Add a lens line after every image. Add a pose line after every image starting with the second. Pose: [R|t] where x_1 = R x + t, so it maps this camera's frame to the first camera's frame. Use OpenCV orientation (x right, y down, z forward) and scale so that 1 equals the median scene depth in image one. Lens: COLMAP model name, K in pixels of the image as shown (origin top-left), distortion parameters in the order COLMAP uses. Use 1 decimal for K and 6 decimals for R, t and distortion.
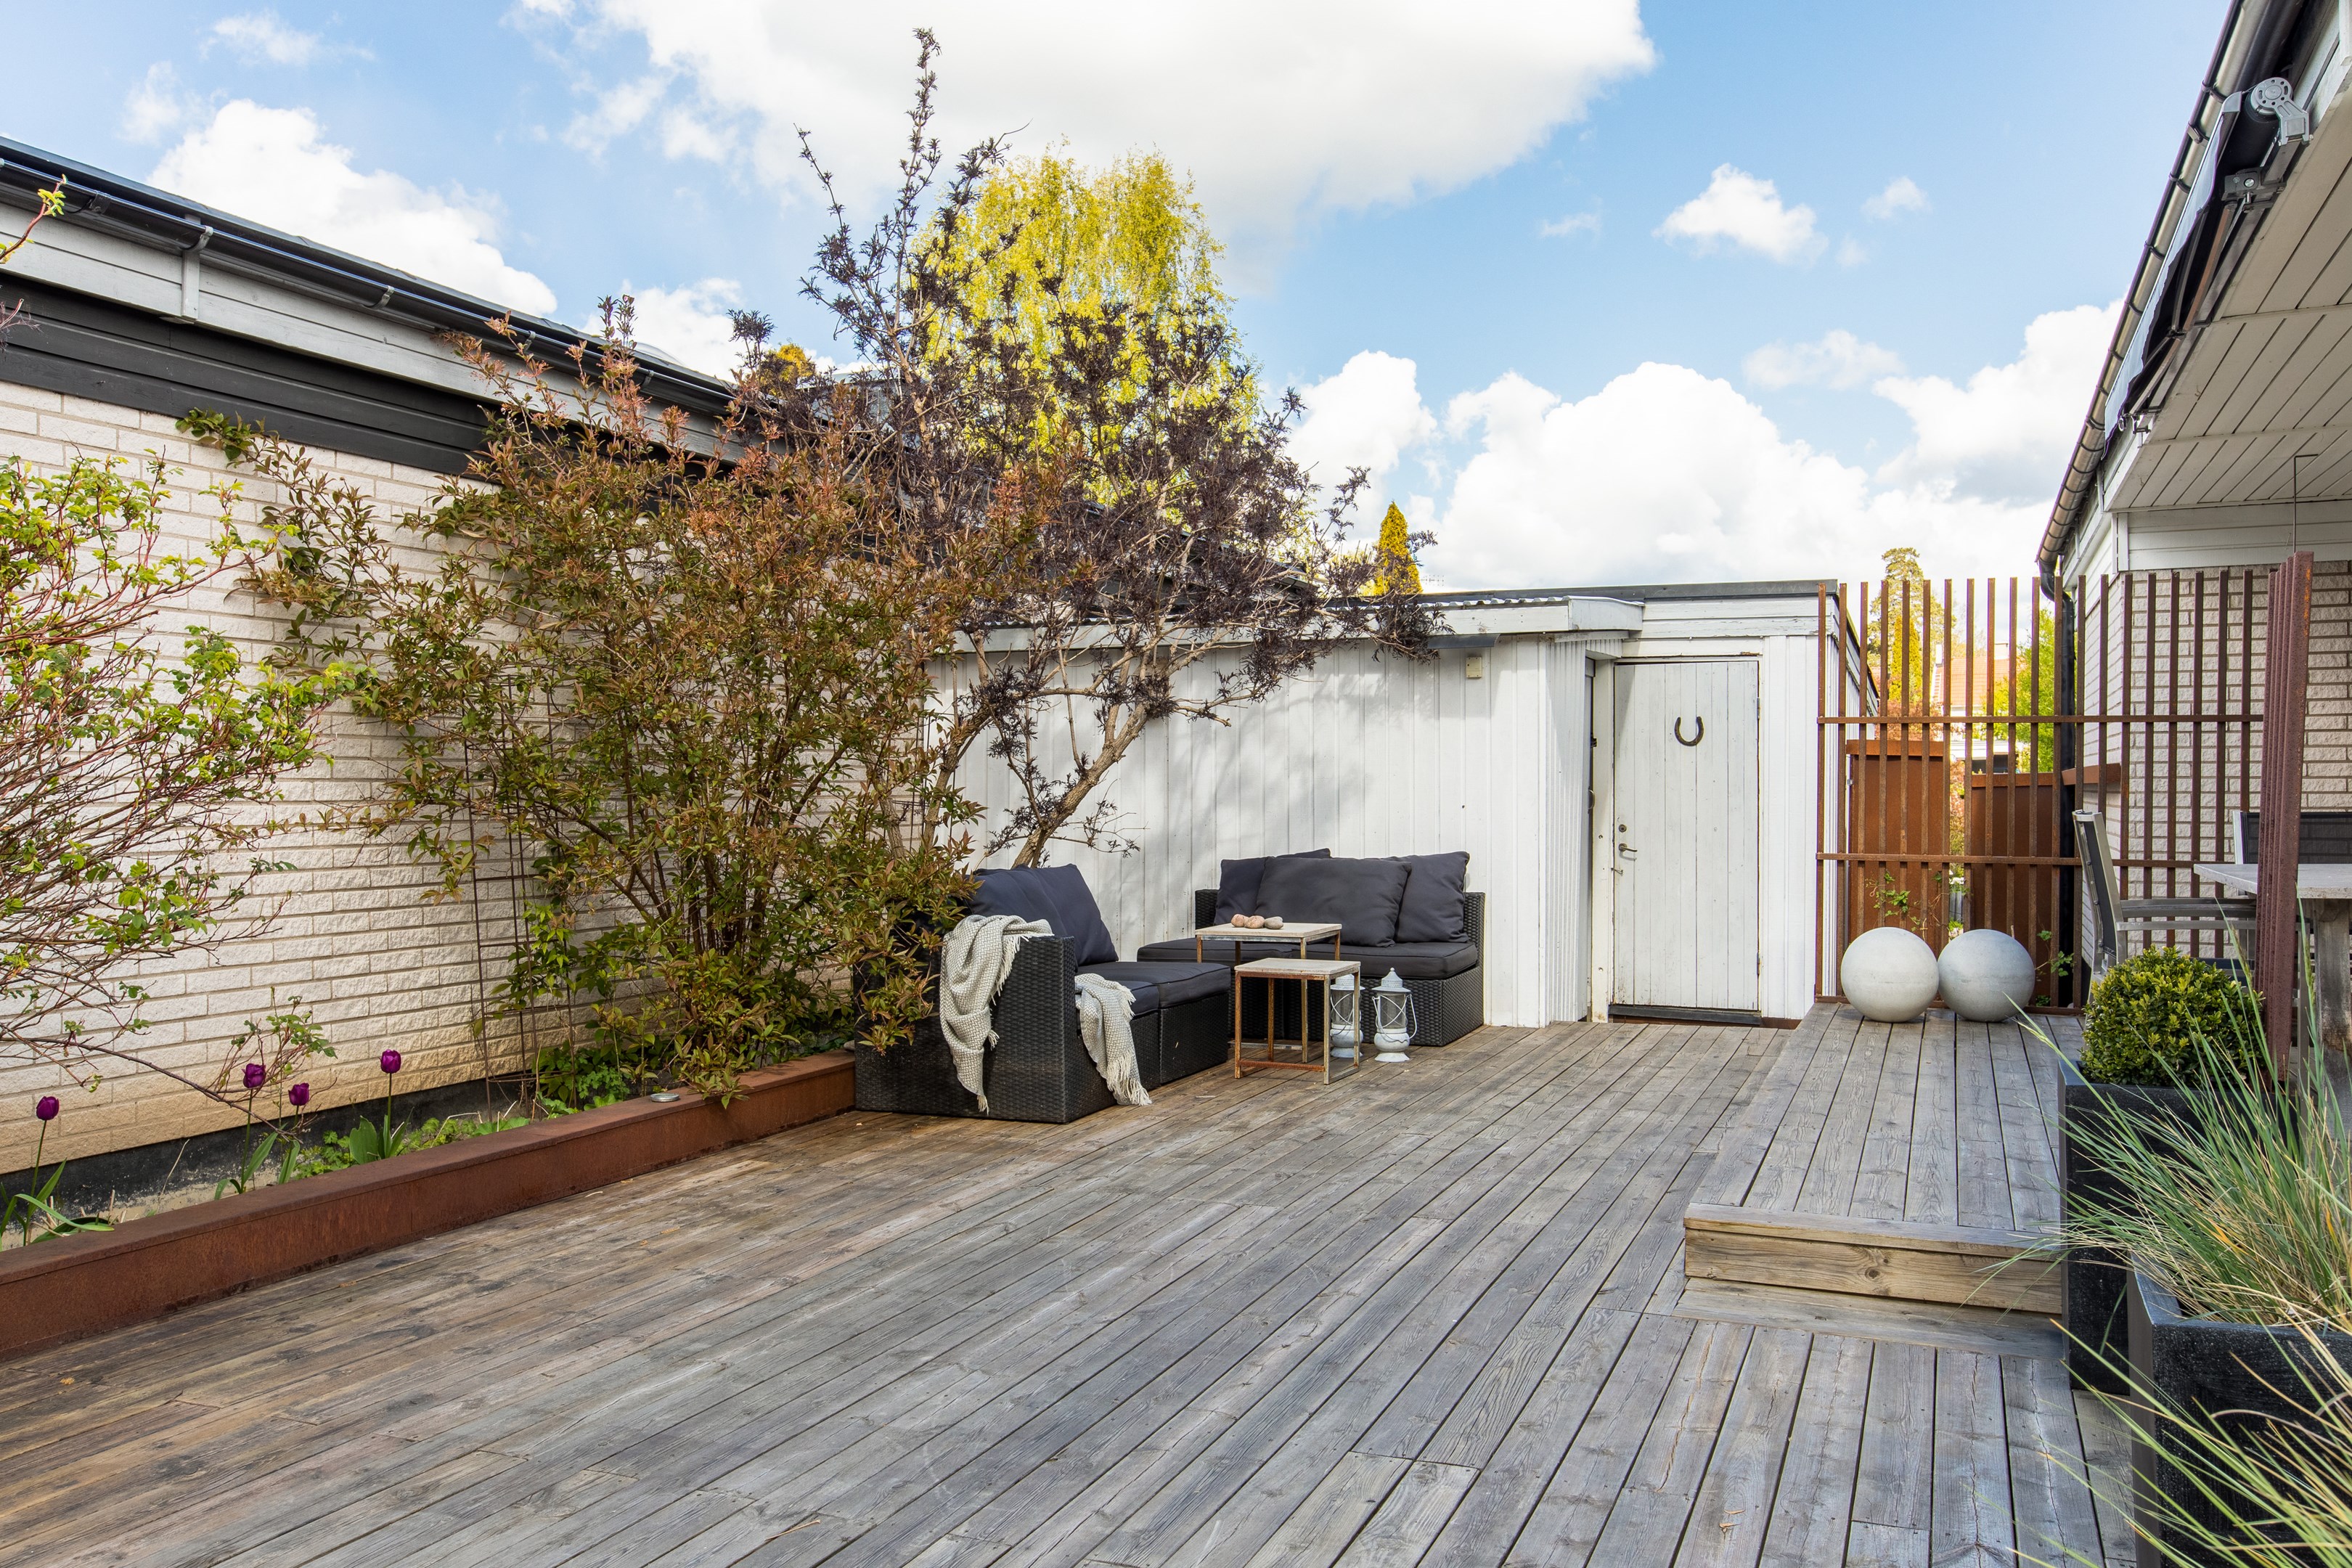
lens RADIAL K [[1909.6, 0, 1169.7], [0, 1909.6, 782.0], [0, 0, 1]] dist [0.030187, 0.004663]
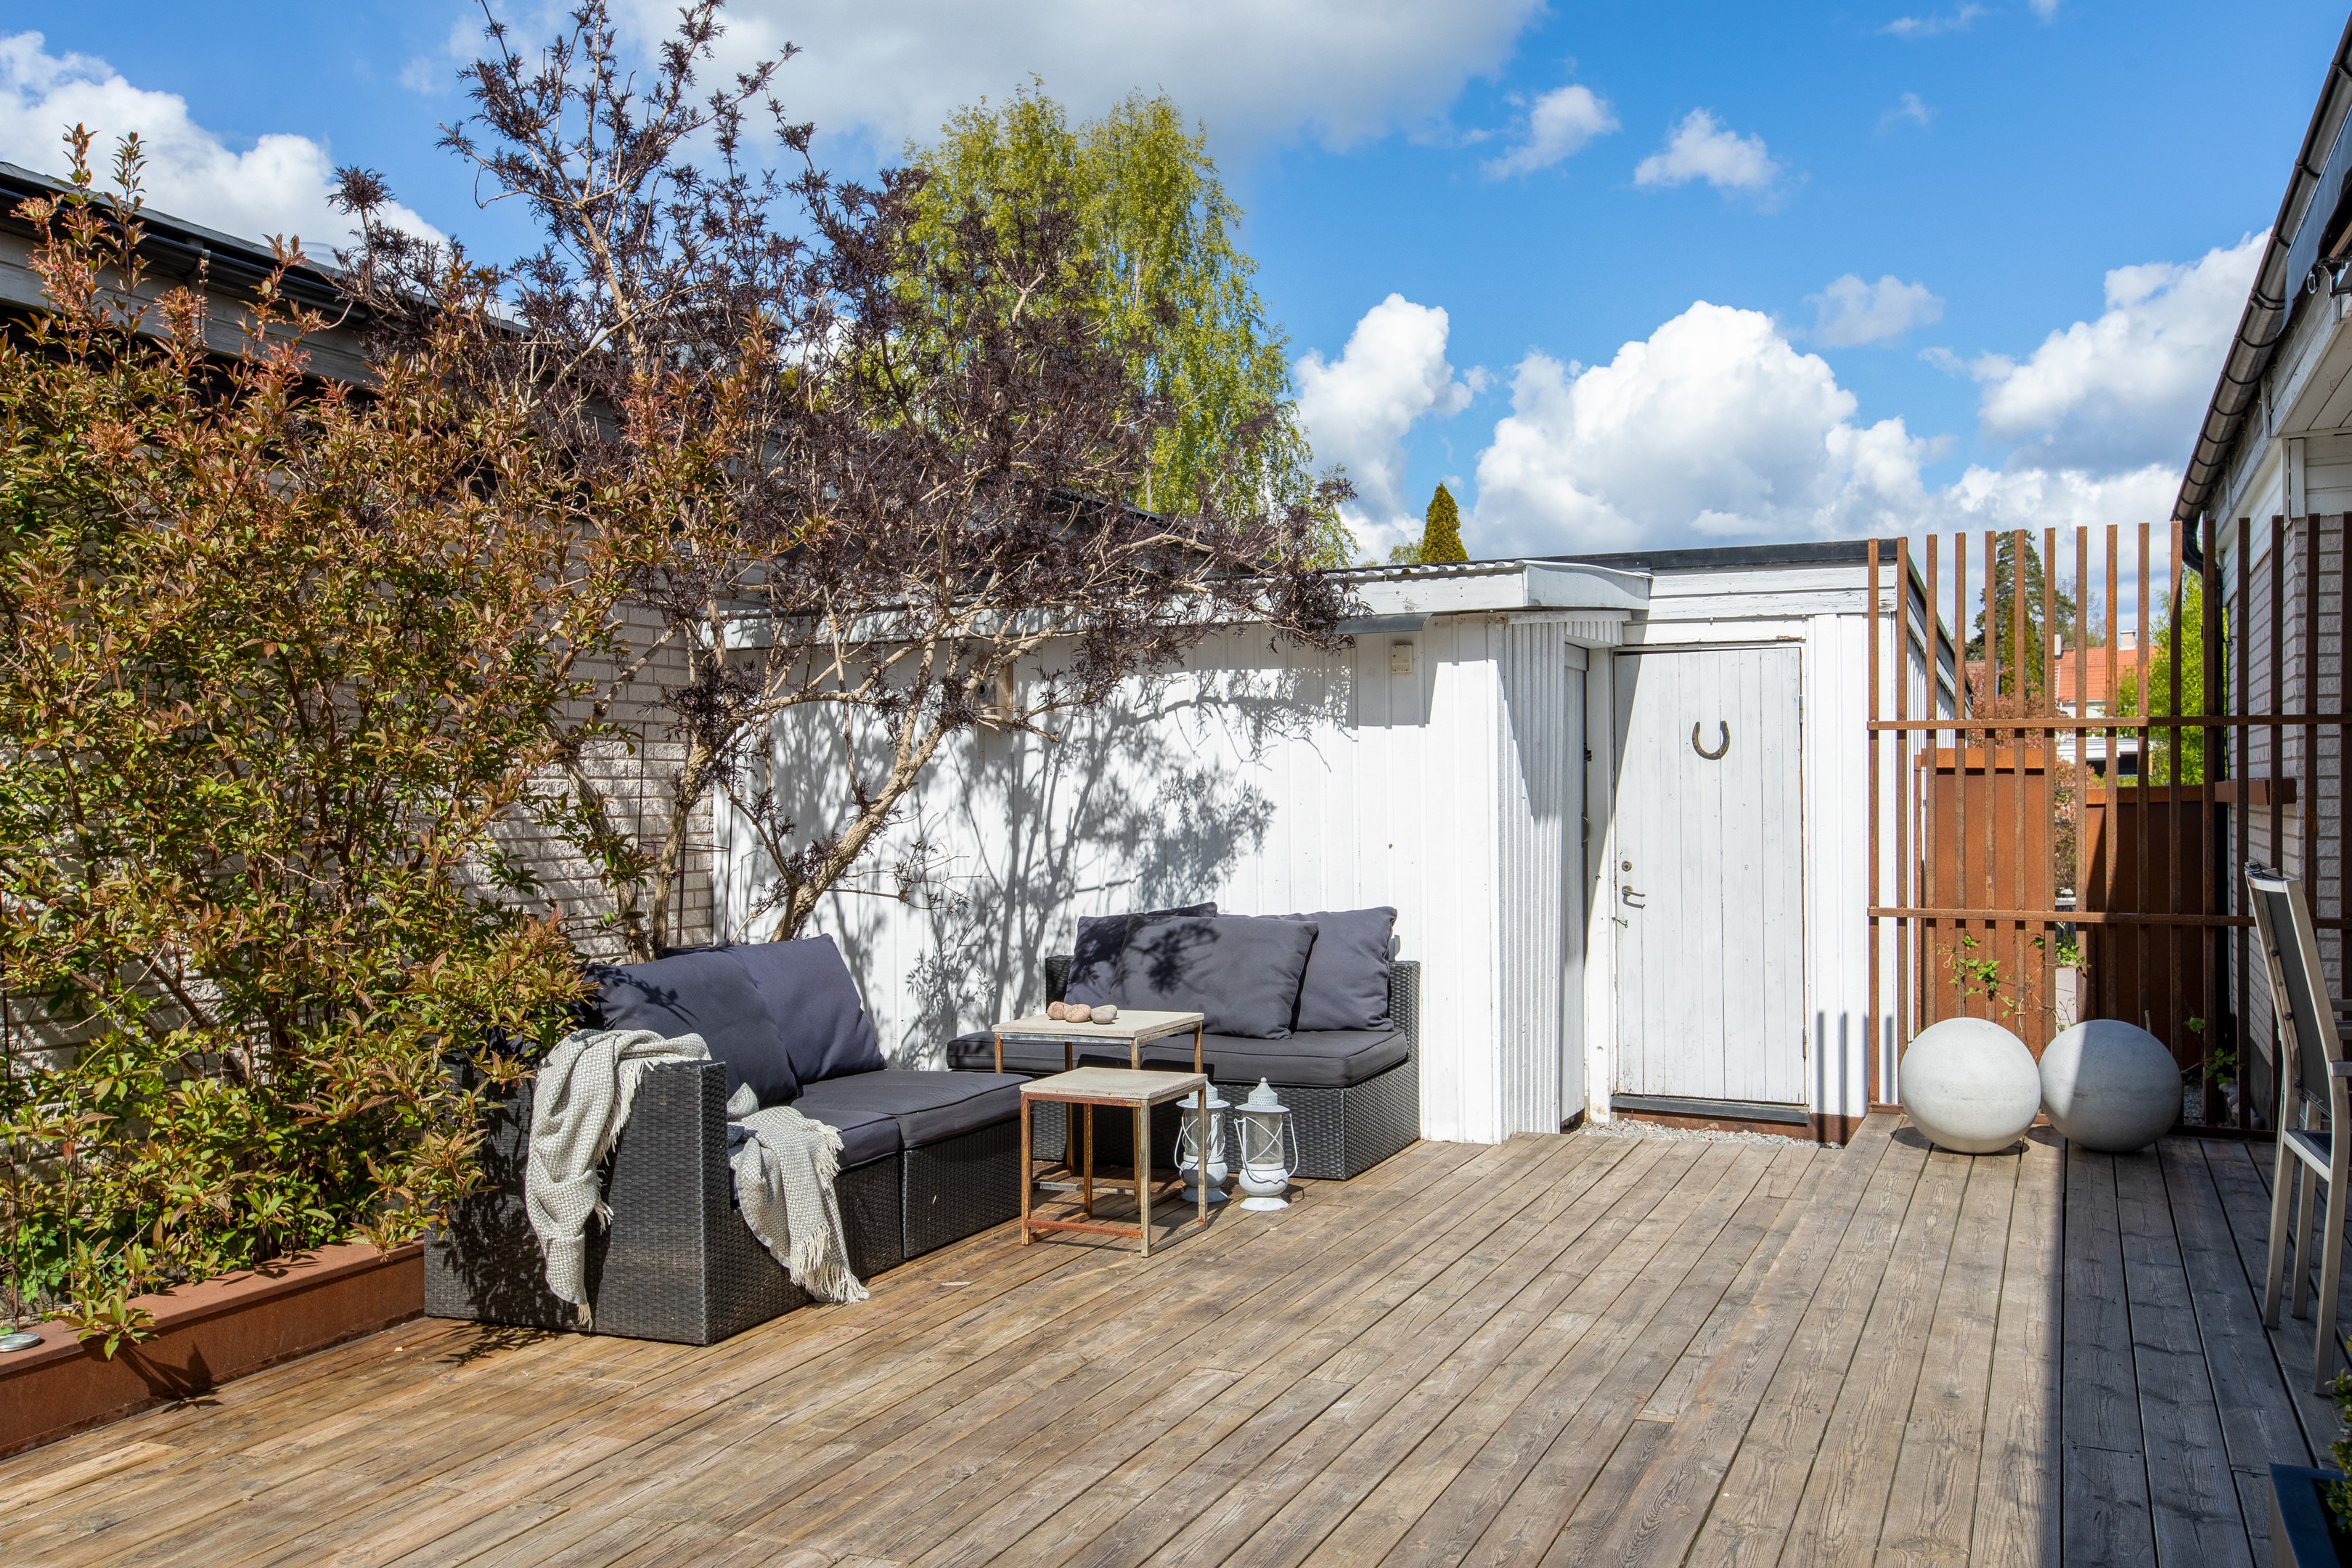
lens RADIAL K [[1994.6, 0, 1184.3], [0, 1994.6, 786.9], [0, 0, 1]] dist [0.065965, 0.036616]
pose [[0.999566, -0.009651, -0.027836, 0.102400], [0.009565, 0.999949, -0.003226, -0.009015], [0.027866, 0.002958, 0.999607, 0.235465]]
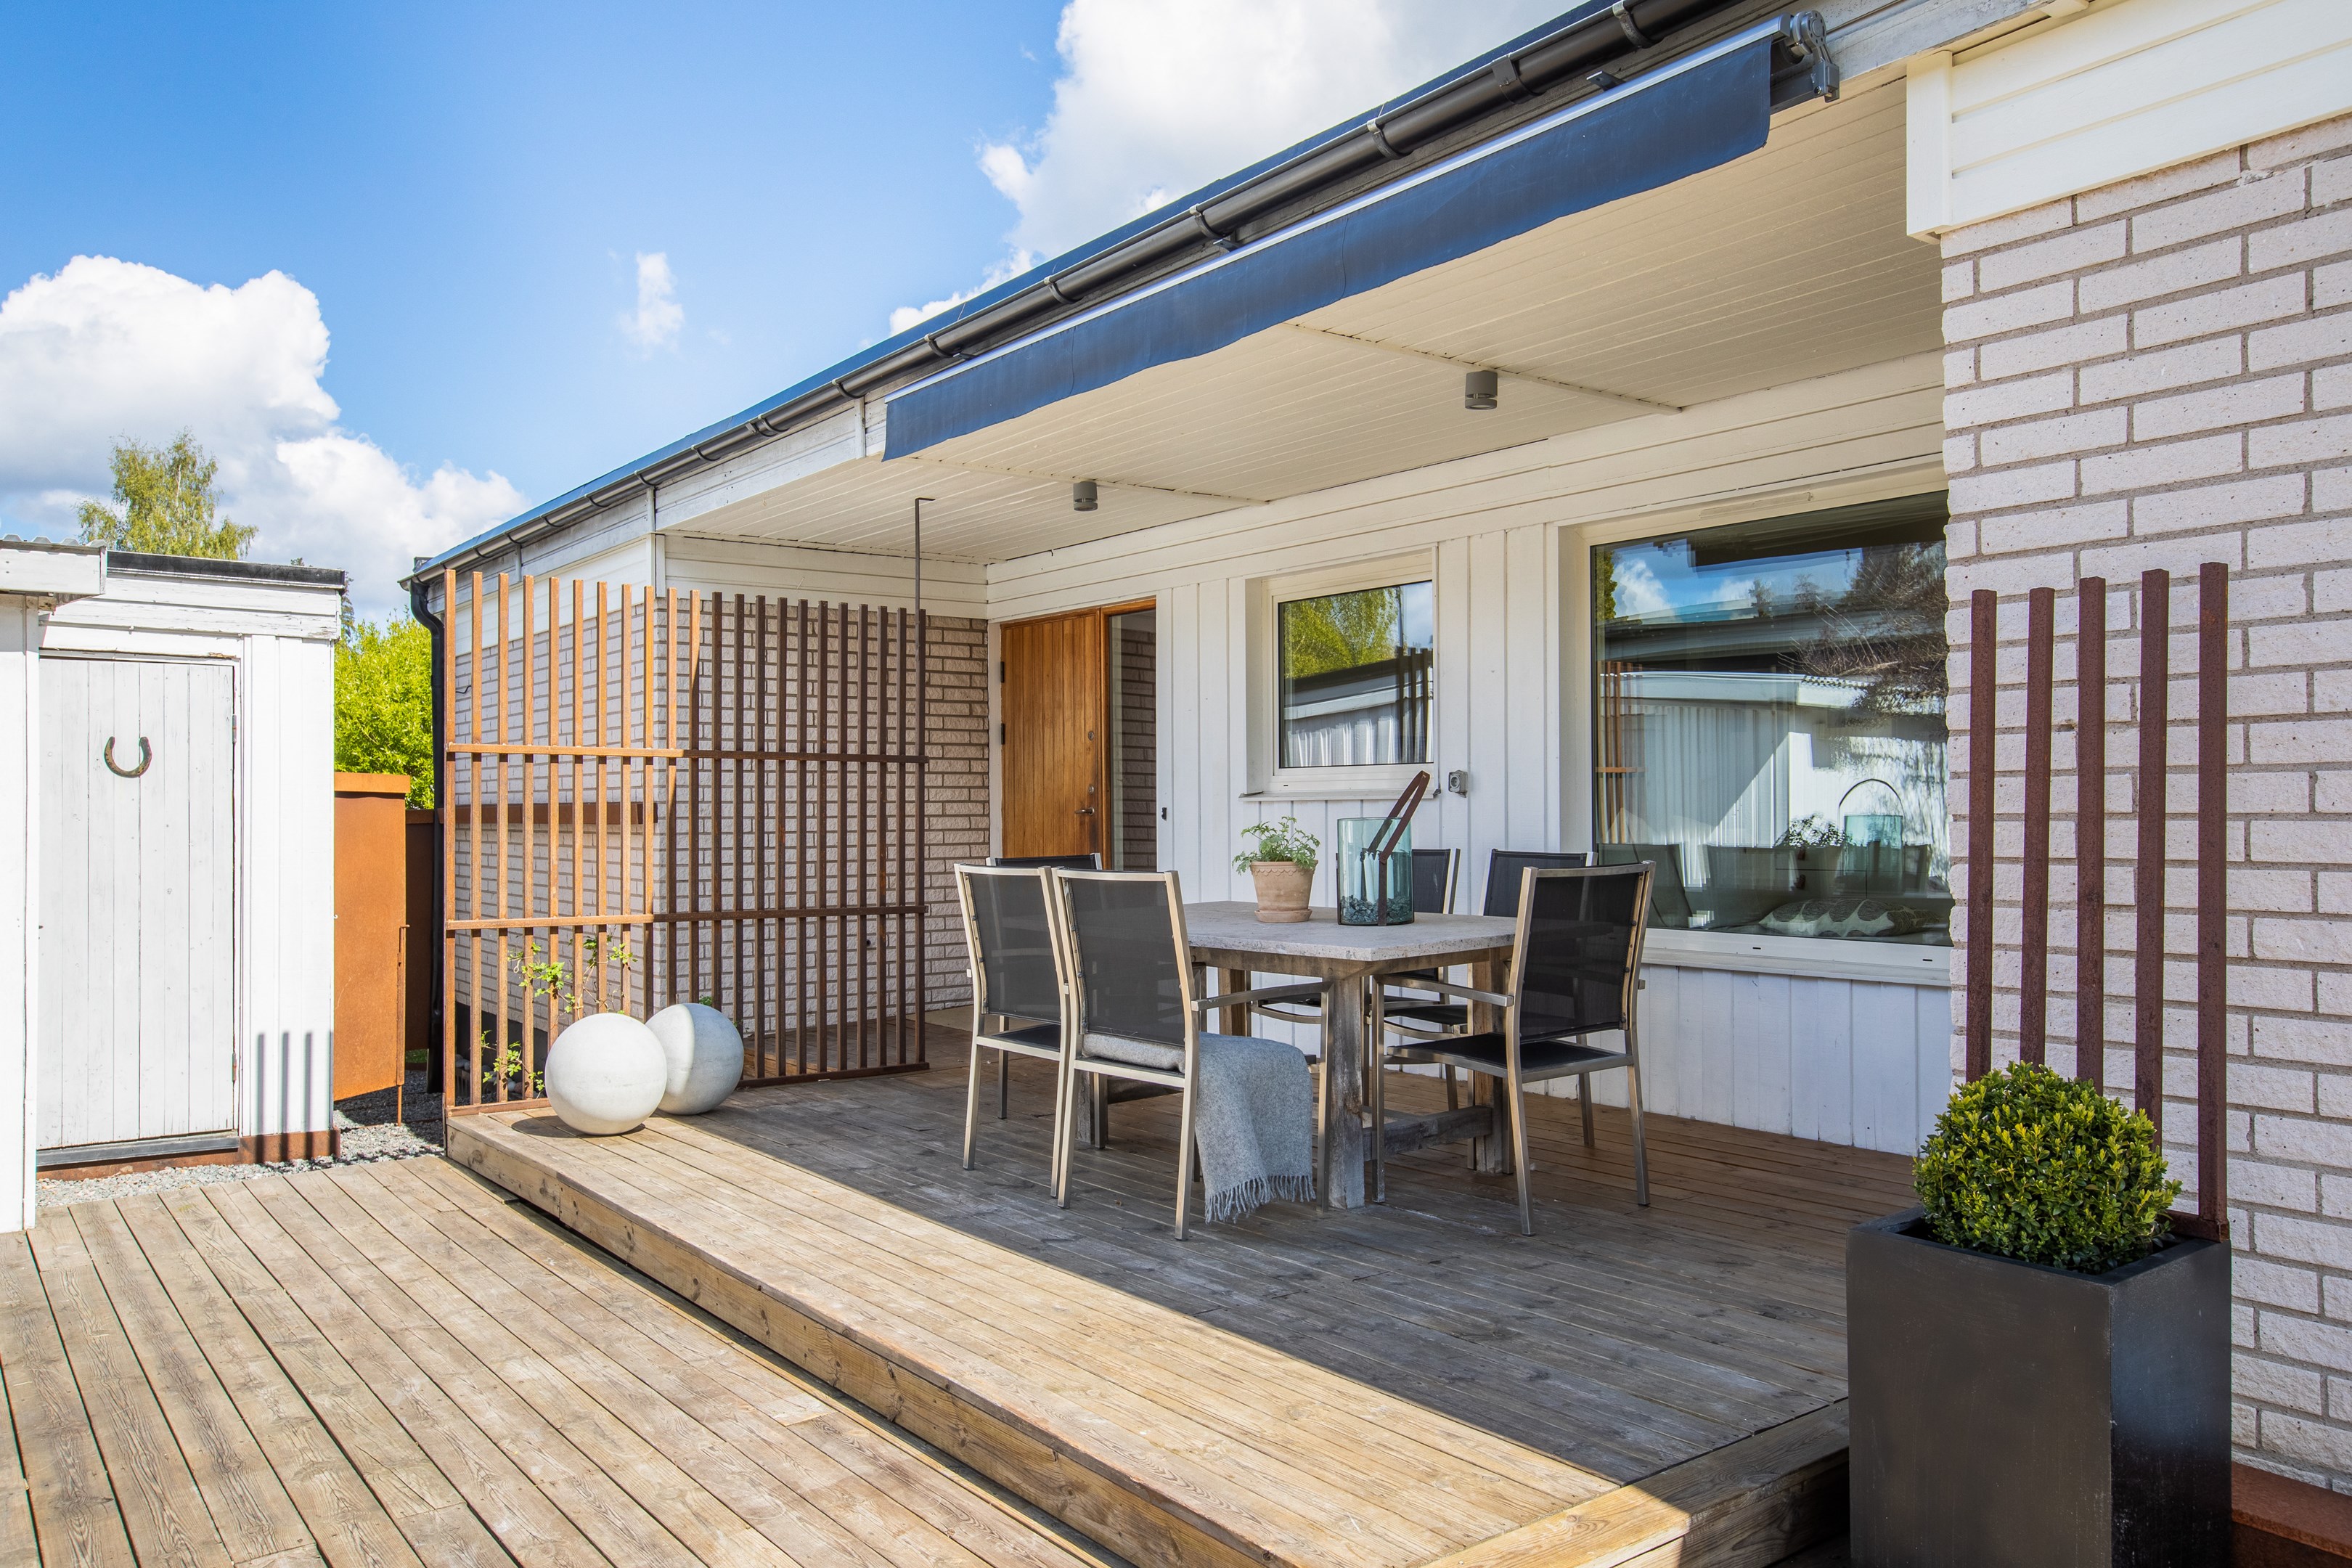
lens RADIAL K [[1687.0, 0, 1181.6], [0, 1687.0, 796.5], [0, 0, 1]] dist [-0.005646, 0.016626]
pose [[0.499480, 0.003305, 0.866319, -0.101394], [0.004036, 0.999973, -0.006141, -0.007672], [-0.866316, 0.006564, 0.499454, 0.424610]]
